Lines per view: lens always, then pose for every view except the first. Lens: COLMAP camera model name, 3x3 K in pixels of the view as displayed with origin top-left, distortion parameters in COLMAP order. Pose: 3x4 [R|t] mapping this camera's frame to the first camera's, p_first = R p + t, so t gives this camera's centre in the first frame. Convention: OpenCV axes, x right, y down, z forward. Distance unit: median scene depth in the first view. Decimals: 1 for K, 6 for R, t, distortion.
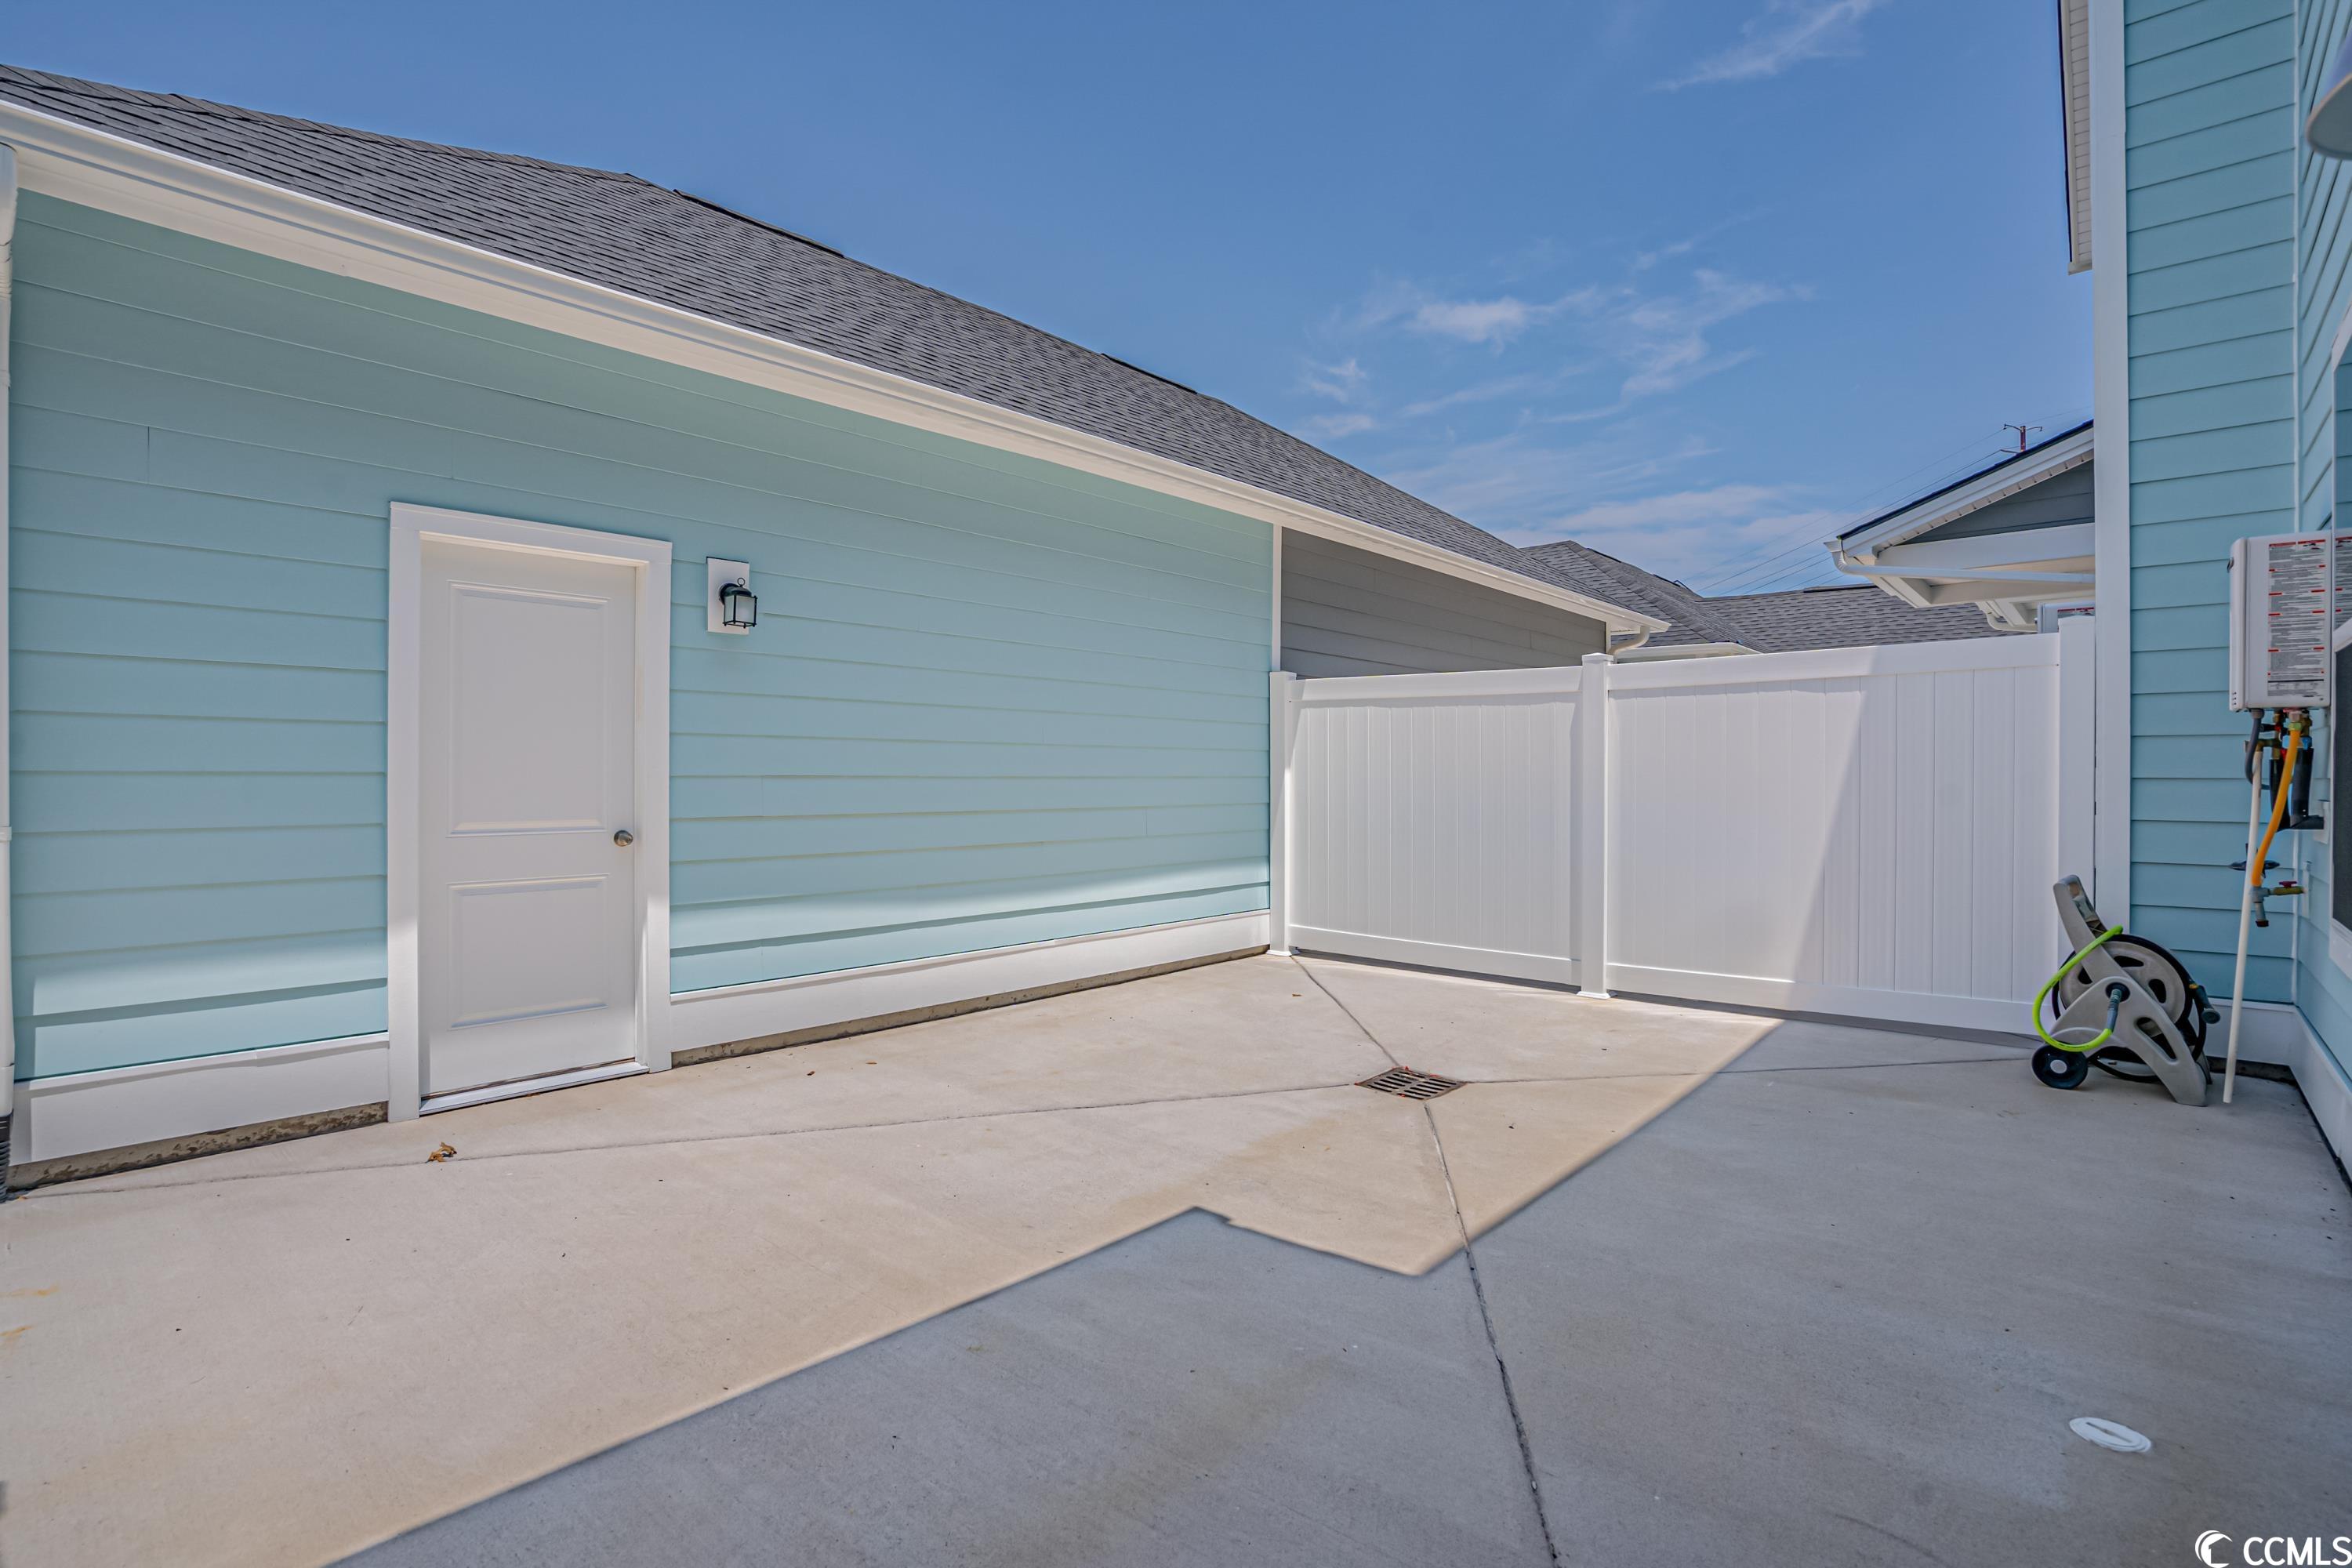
lens RADIAL K [[1137.9, 0, 1176.0], [0, 1137.9, 784.0], [0, 0, 1]] dist [-0.000242, -0.000024]
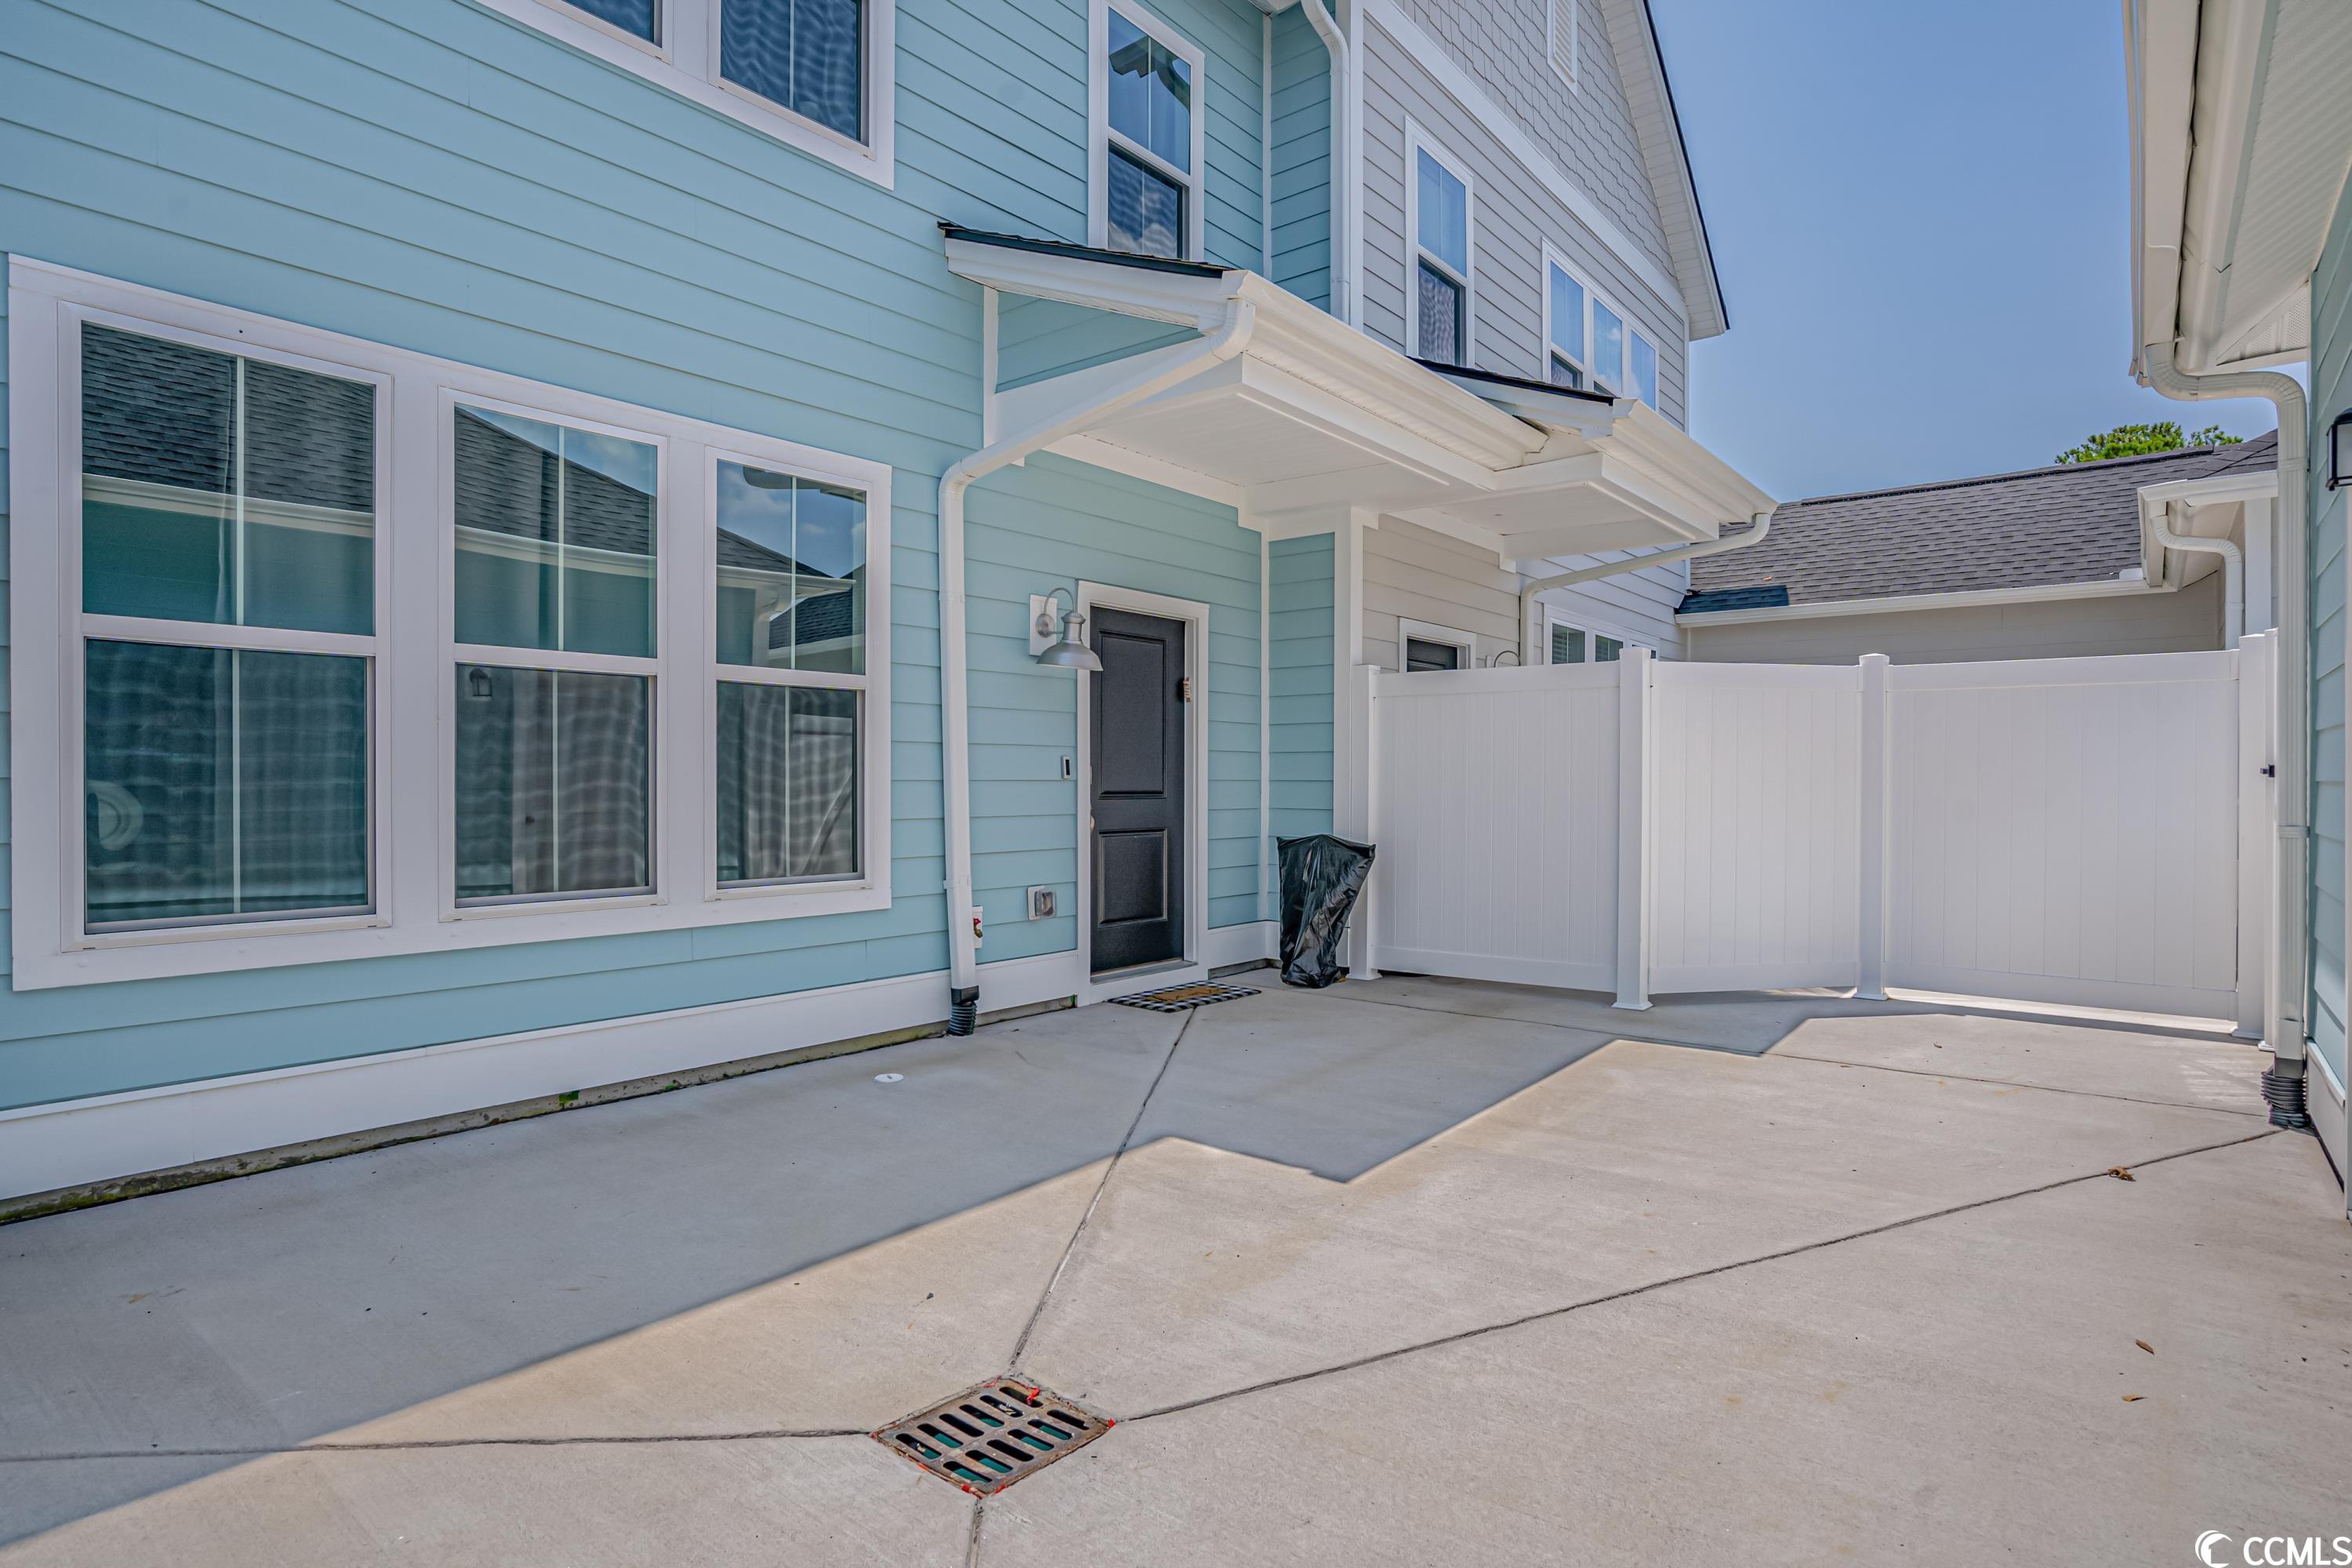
lens RADIAL K [[1137.9, 0, 1176.0], [0, 1137.9, 784.0], [0, 0, 1]] dist [-0.000242, -0.000024]
pose [[-0.999858, -0.008472, -0.014570, 0.170146], [-0.008710, 0.999828, 0.016364, -0.018882], [0.014428, 0.016489, -0.999760, 1.789135]]
